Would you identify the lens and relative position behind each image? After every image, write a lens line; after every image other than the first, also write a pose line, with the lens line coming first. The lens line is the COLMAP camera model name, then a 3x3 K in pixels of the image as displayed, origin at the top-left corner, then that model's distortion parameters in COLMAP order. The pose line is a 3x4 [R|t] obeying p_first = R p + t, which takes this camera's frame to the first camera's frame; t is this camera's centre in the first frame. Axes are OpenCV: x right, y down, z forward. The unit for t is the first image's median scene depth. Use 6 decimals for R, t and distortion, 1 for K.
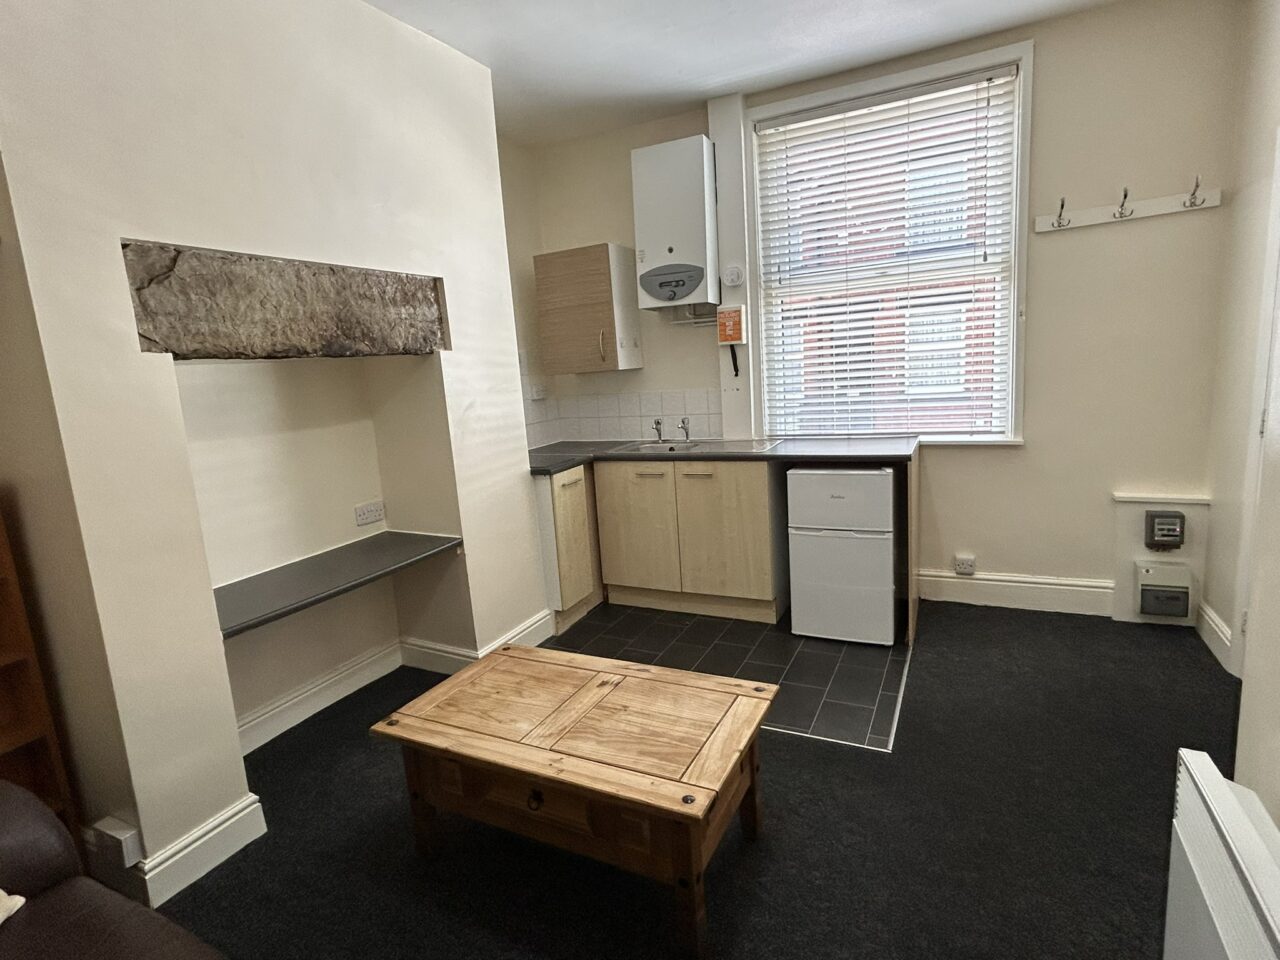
lens RADIAL K [[652.4, 0, 640.0], [0, 652.4, 480.0], [0, 0, 1]] dist [-0.019487, 0.000314]
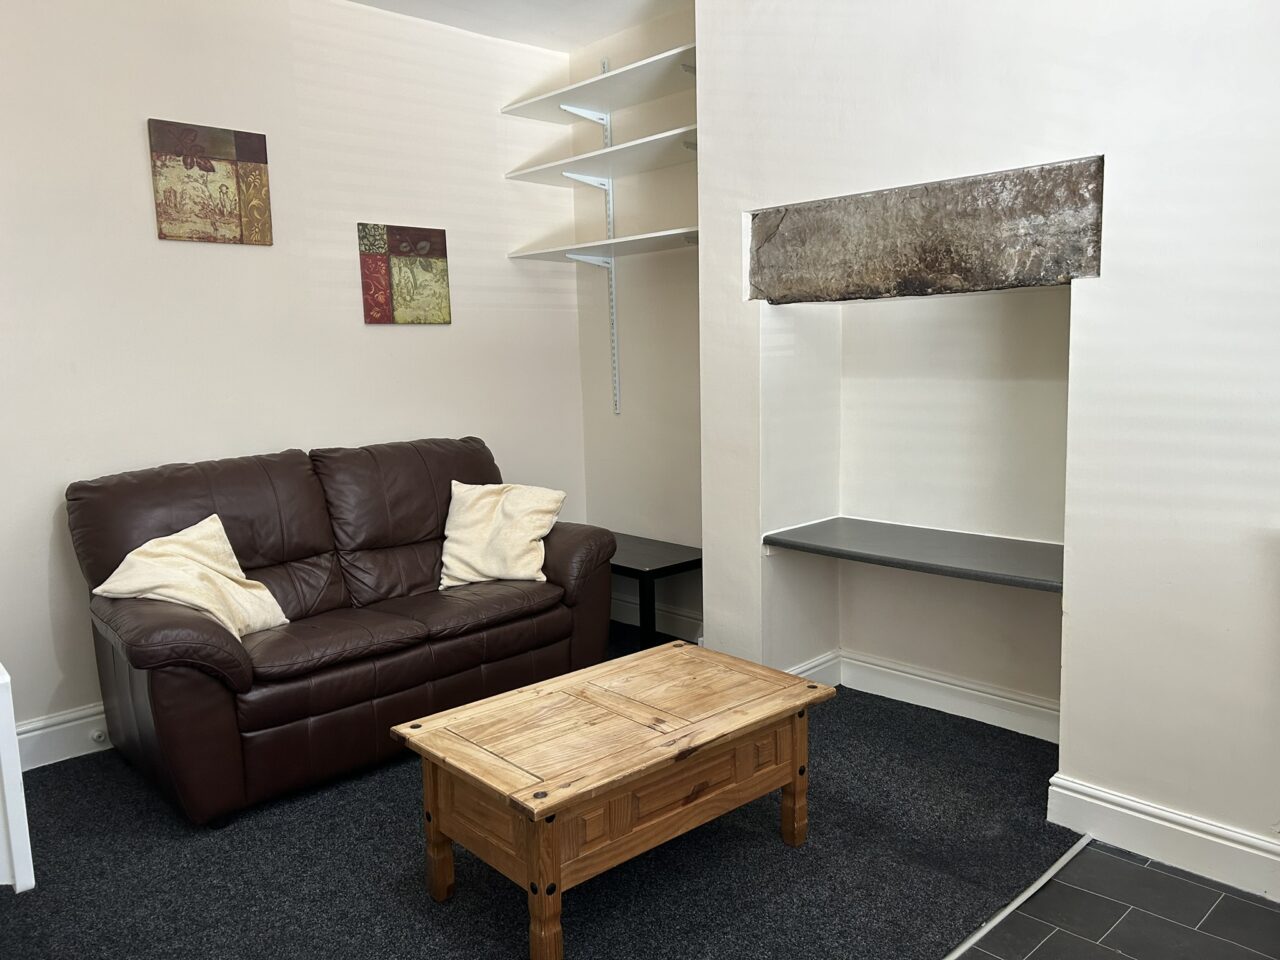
lens RADIAL K [[969.6, 0, 640.0], [0, 969.6, 480.0], [0, 0, 1]] dist [0.000482, -0.005708]
pose [[-0.358911, 0.201999, -0.911252, 0.941690], [-0.108552, 0.960642, 0.255702, -0.268144], [0.927038, 0.190693, -0.322857, 1.237988]]
